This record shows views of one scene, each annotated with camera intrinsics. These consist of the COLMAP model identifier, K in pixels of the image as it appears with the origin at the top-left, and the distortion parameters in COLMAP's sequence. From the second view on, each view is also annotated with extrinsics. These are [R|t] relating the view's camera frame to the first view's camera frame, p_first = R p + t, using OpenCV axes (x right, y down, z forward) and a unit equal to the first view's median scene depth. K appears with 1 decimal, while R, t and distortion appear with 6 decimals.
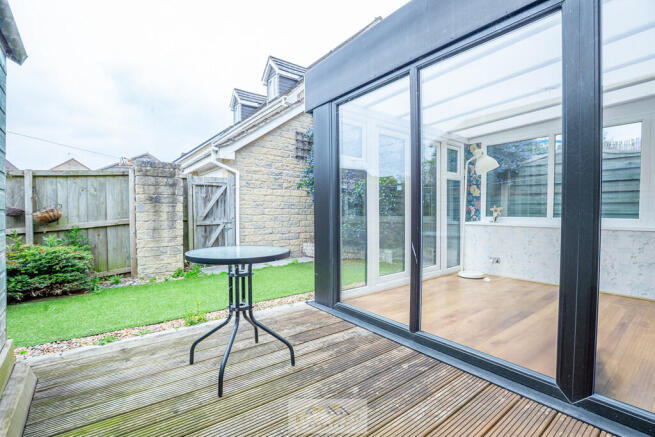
lens RADIAL K [[312.7, 0, 326.2], [0, 312.7, 220.7], [0, 0, 1]] dist [-0.026458, -0.000680]
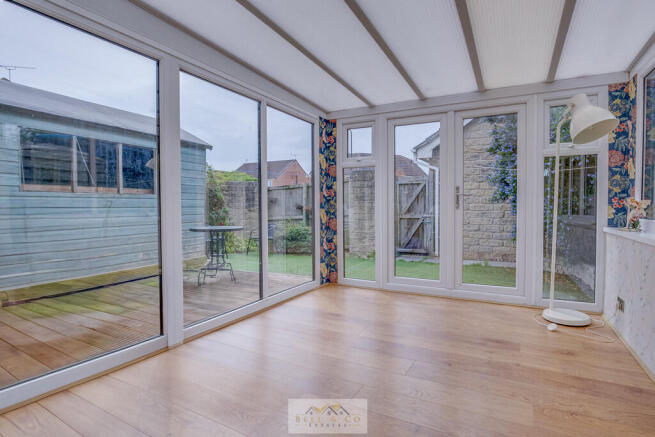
lens RADIAL K [[321.1, 0, 329.8], [0, 321.1, 215.6], [0, 0, 1]] dist [-0.013080, -0.001020]
pose [[0.418934, 0.028668, -0.907564, 0.566352], [-0.026062, 0.999469, 0.019541, -0.011846], [0.907643, 0.015466, 0.419459, 0.241025]]
